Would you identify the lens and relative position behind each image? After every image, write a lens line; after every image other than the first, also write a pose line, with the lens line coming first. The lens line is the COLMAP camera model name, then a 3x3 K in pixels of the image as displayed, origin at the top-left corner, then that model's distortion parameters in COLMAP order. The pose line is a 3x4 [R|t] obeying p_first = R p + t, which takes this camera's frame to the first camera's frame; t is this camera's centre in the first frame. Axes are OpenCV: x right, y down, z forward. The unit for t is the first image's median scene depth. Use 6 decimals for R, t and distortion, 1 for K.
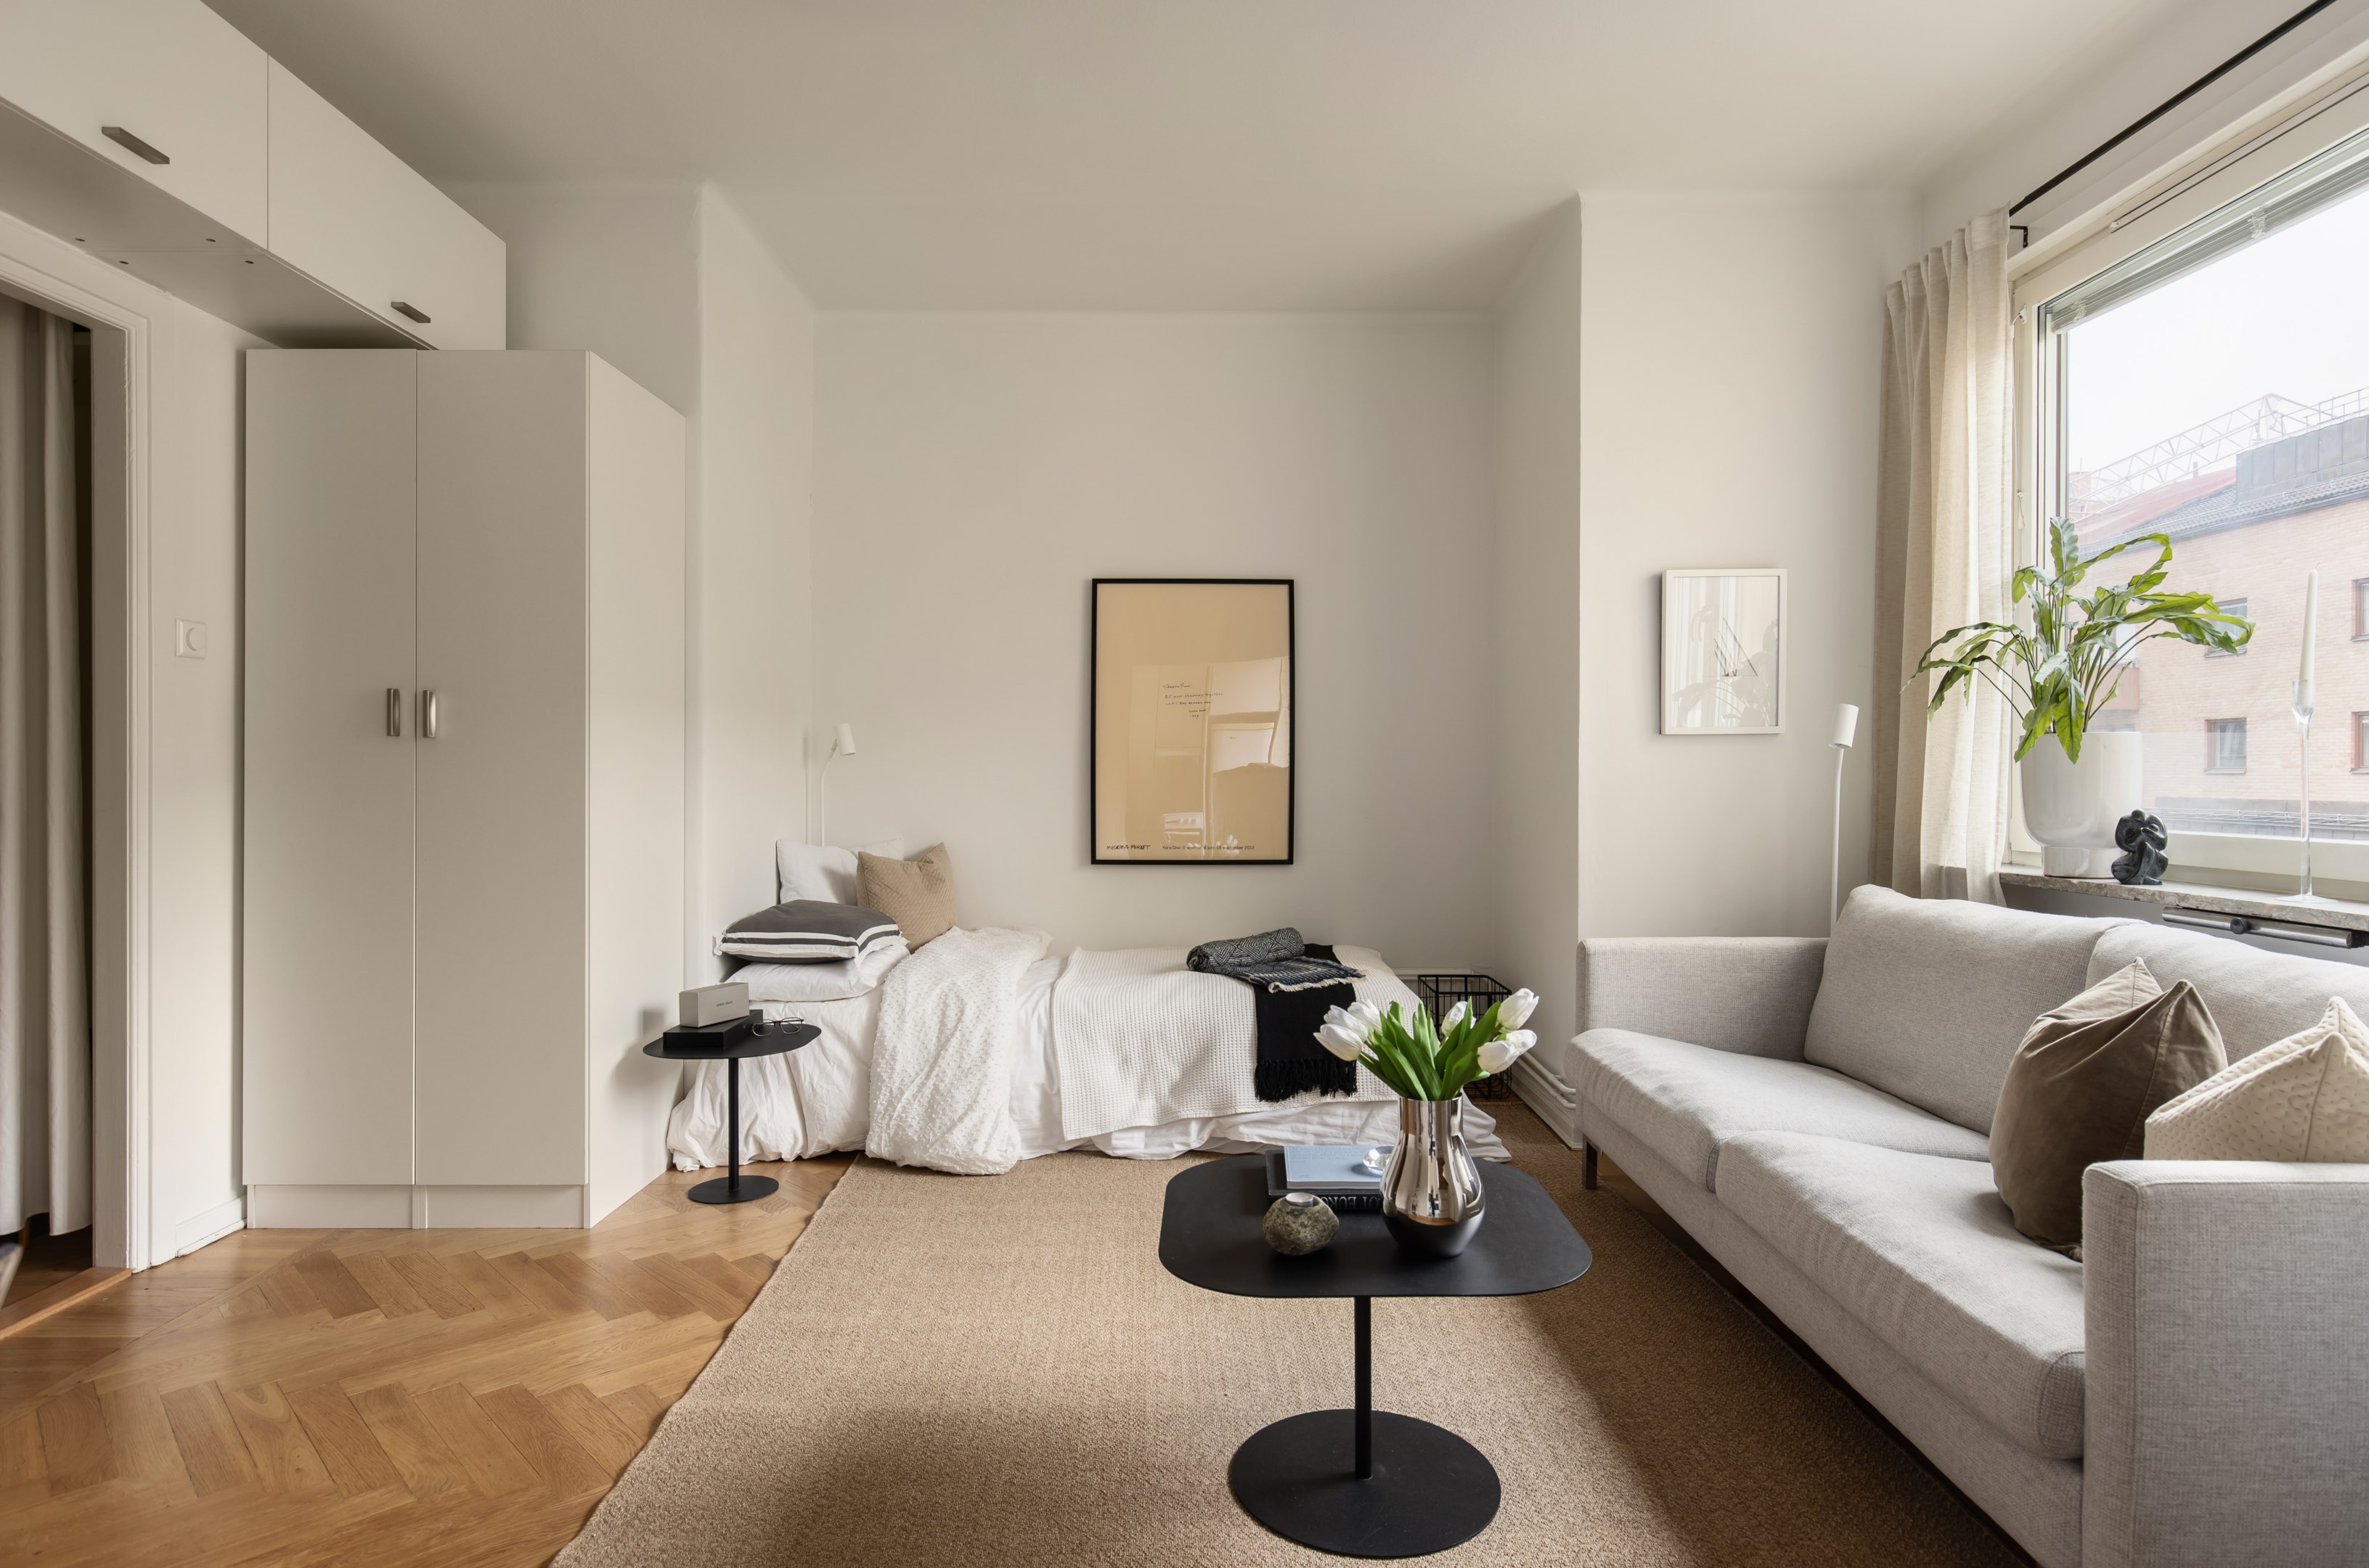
lens RADIAL K [[1279.5, 0, 1184.5], [0, 1279.5, 784.0], [0, 0, 1]] dist [-0.001356, 0.000874]
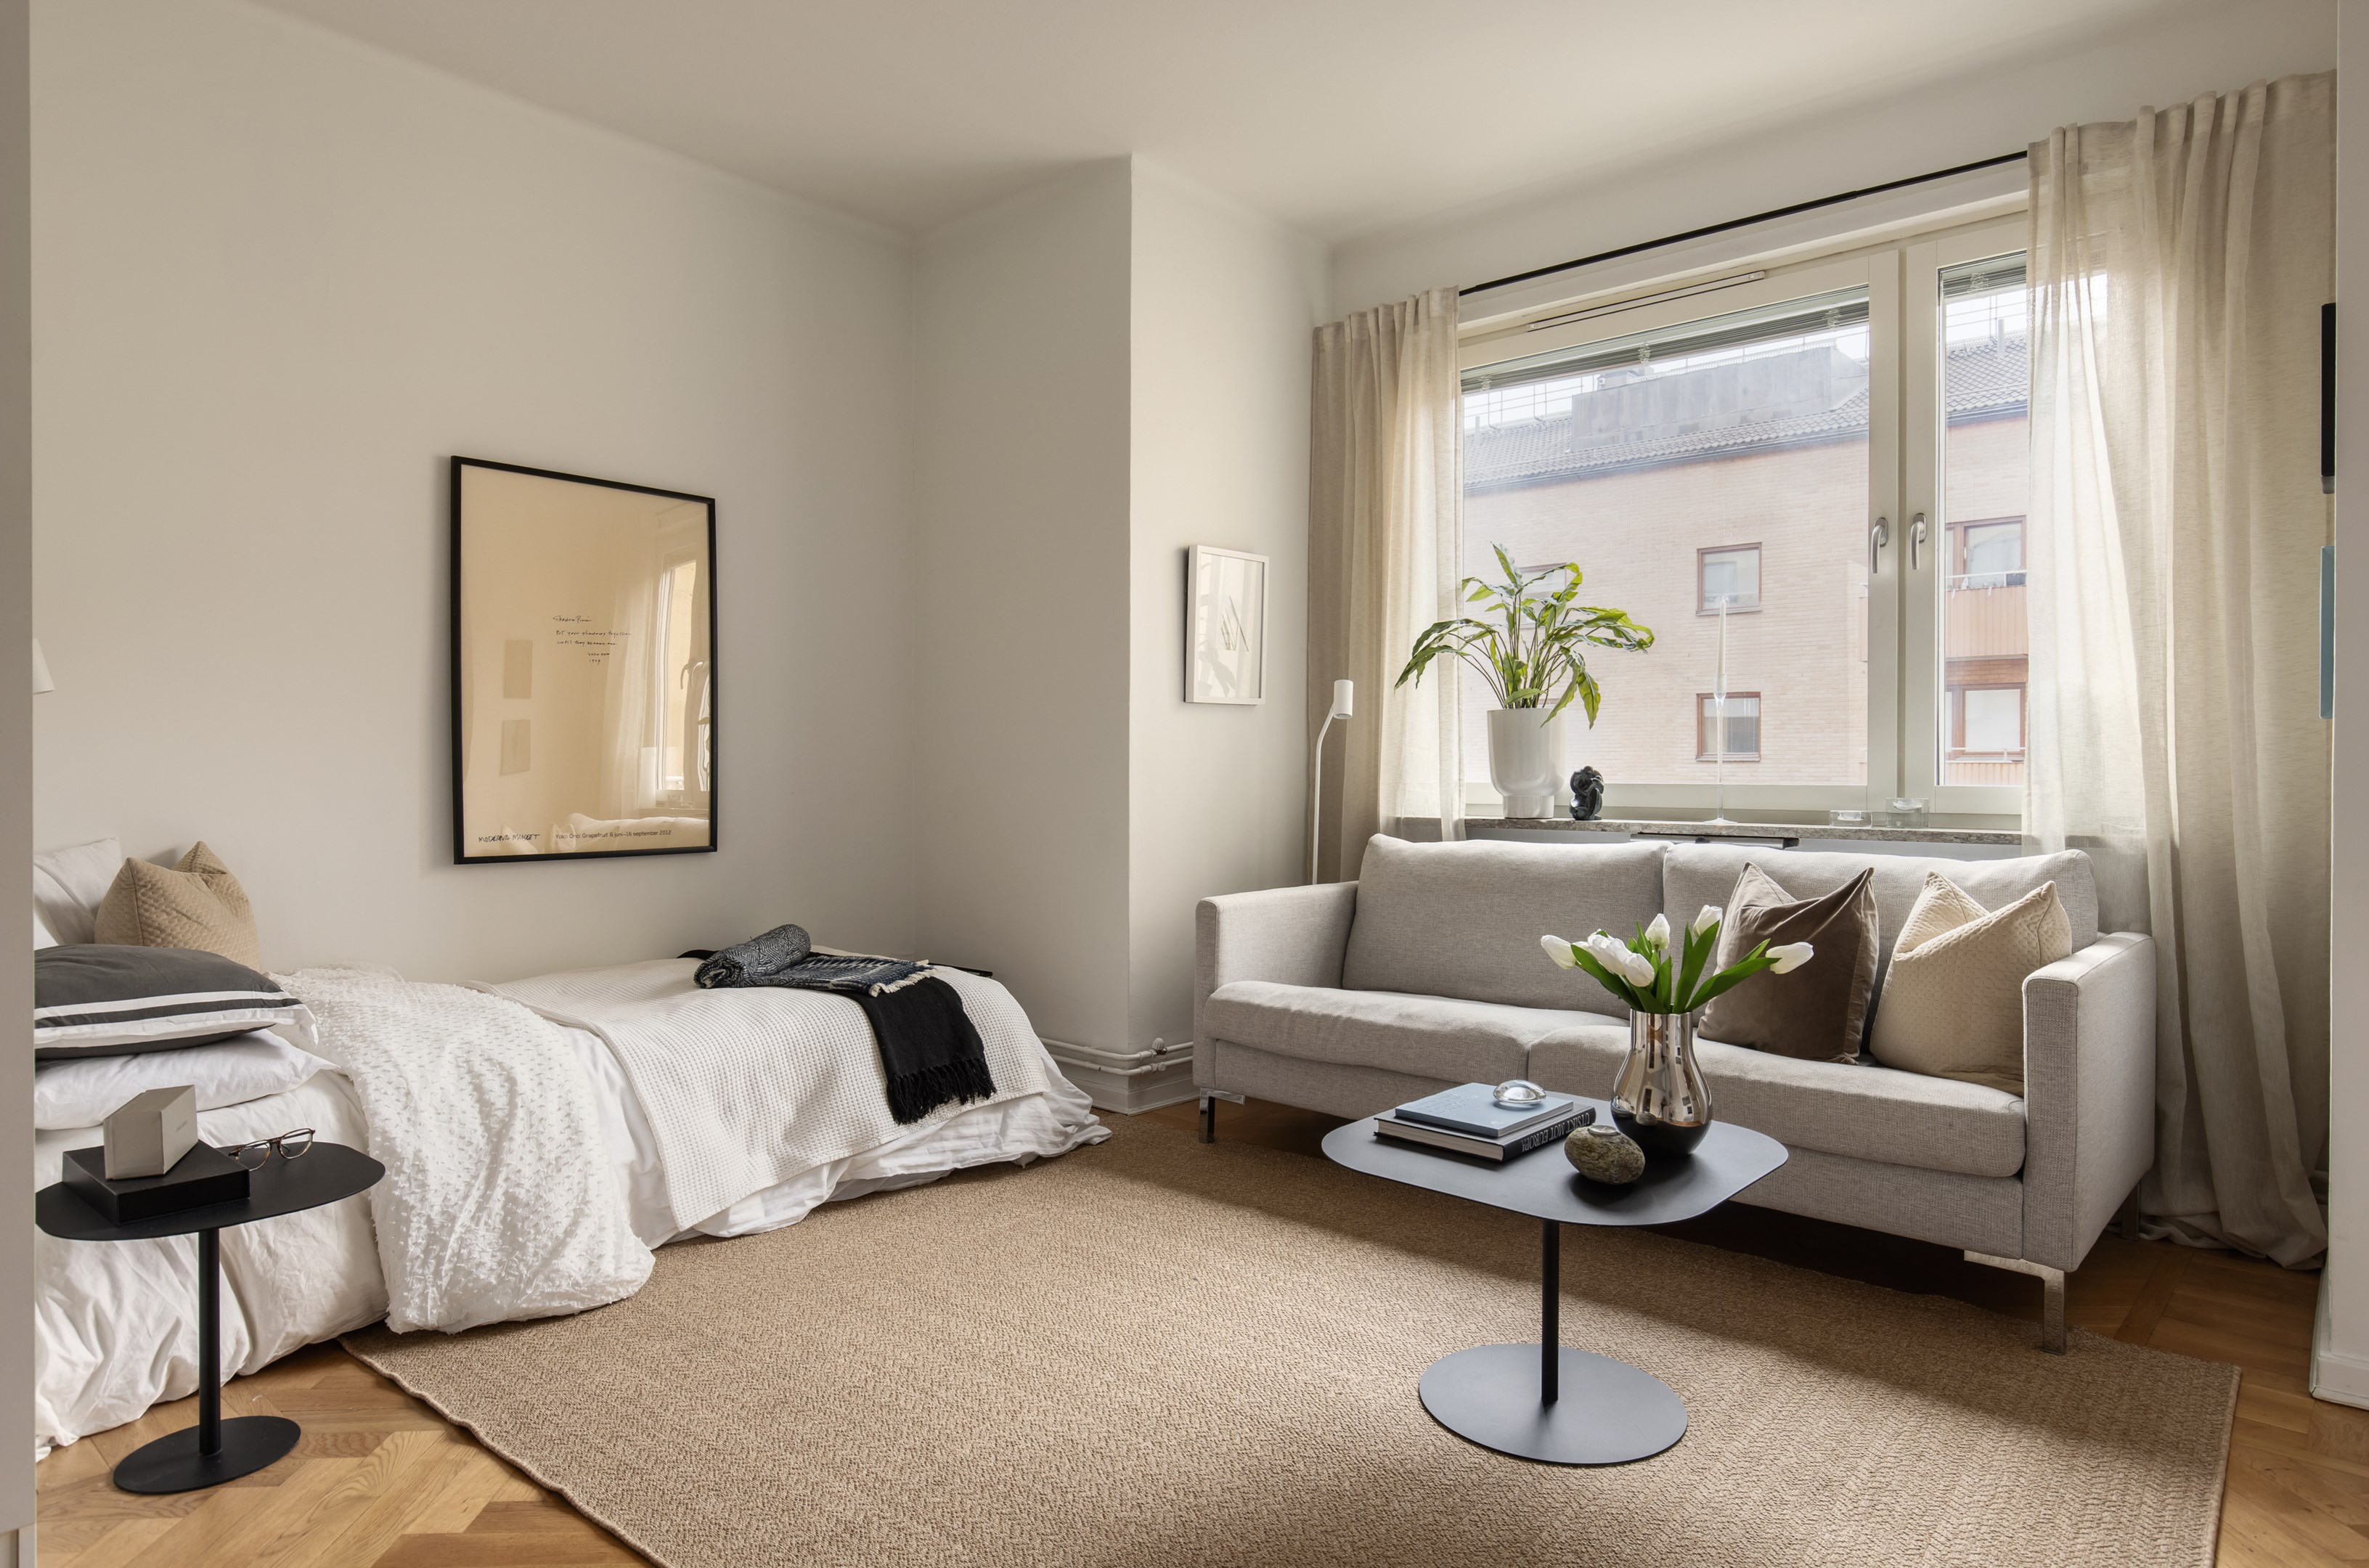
lens RADIAL K [[1382.7, 0, 1181.7], [0, 1382.7, 781.0], [0, 0, 1]] dist [-0.001207, -0.001364]
pose [[0.666257, -0.007058, 0.745689, -0.488072], [0.005884, 0.999974, 0.004208, 0.021521], [-0.745699, 0.001584, 0.666281, 0.264277]]
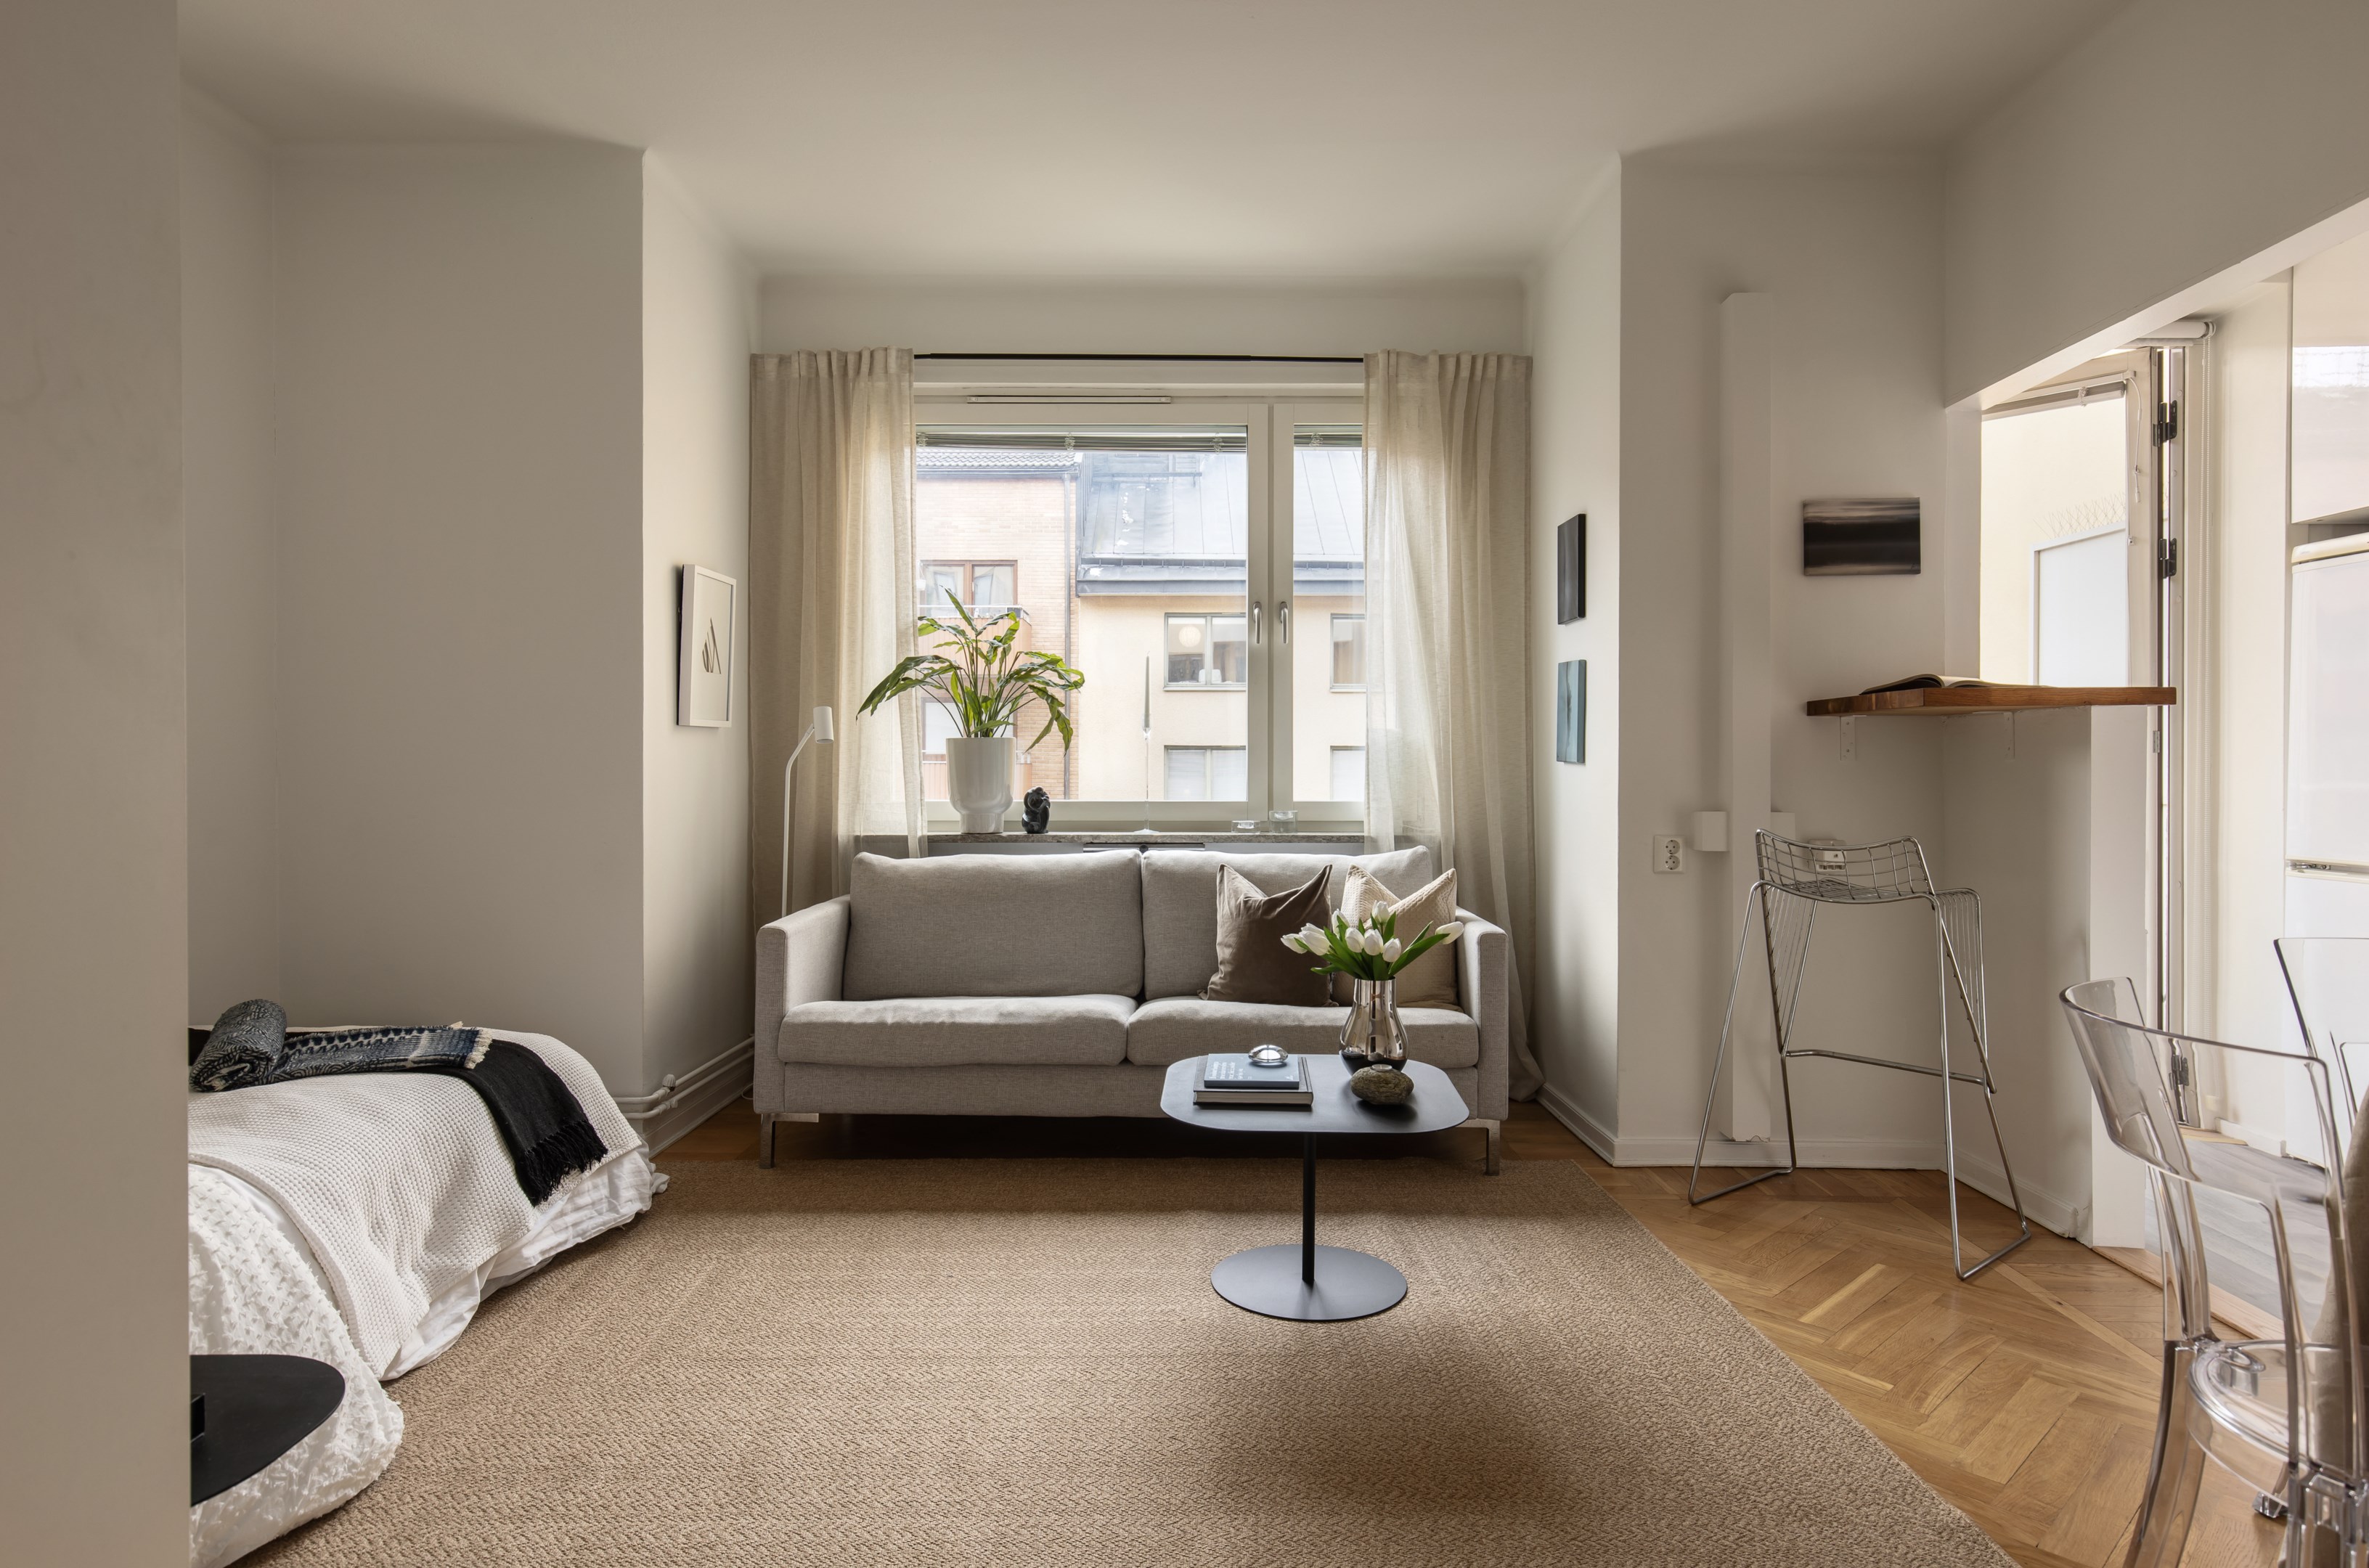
lens RADIAL K [[1345.9, 0, 1184.5], [0, 1345.9, 784.0], [0, 0, 1]] dist [0.003373, -0.000712]
pose [[0.009865, -0.014987, 0.999839, -0.714063], [0.008242, 0.999855, 0.014906, -0.005307], [-0.999917, 0.008094, 0.009987, 0.615826]]
